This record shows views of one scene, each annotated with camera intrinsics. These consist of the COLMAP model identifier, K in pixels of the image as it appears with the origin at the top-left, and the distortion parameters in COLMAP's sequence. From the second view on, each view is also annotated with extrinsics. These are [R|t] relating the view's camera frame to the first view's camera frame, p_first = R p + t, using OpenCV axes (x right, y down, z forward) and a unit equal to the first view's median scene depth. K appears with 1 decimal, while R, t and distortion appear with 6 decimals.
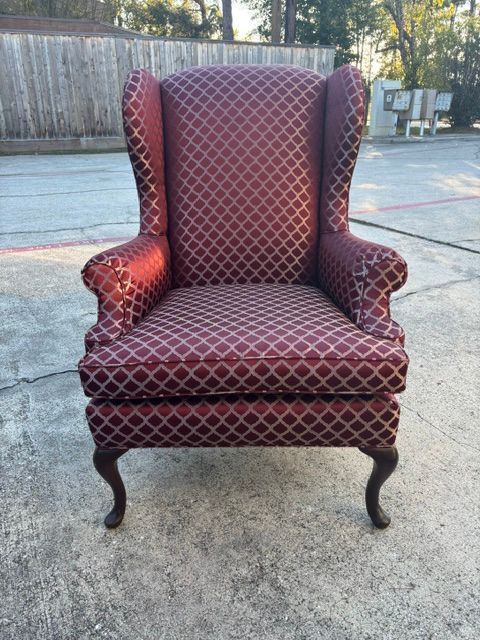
lens RADIAL K [[497.8, 0, 248.6], [0, 497.8, 332.6], [0, 0, 1]] dist [0.075213, -0.076982]
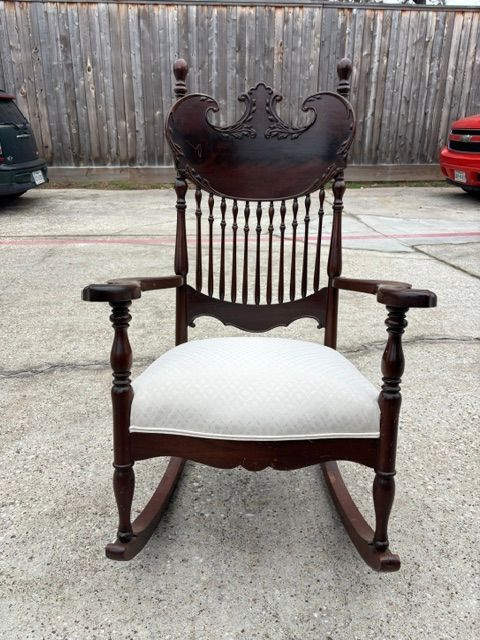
lens RADIAL K [[497.8, 0, 240.9], [0, 497.8, 325.7], [0, 0, 1]] dist [0.075213, -0.076982]
pose [[0.940167, 0.124269, -0.317244, -0.108556], [-0.143365, 0.988960, -0.037477, -0.154680], [0.309085, 0.080716, 0.947603, 0.399525]]
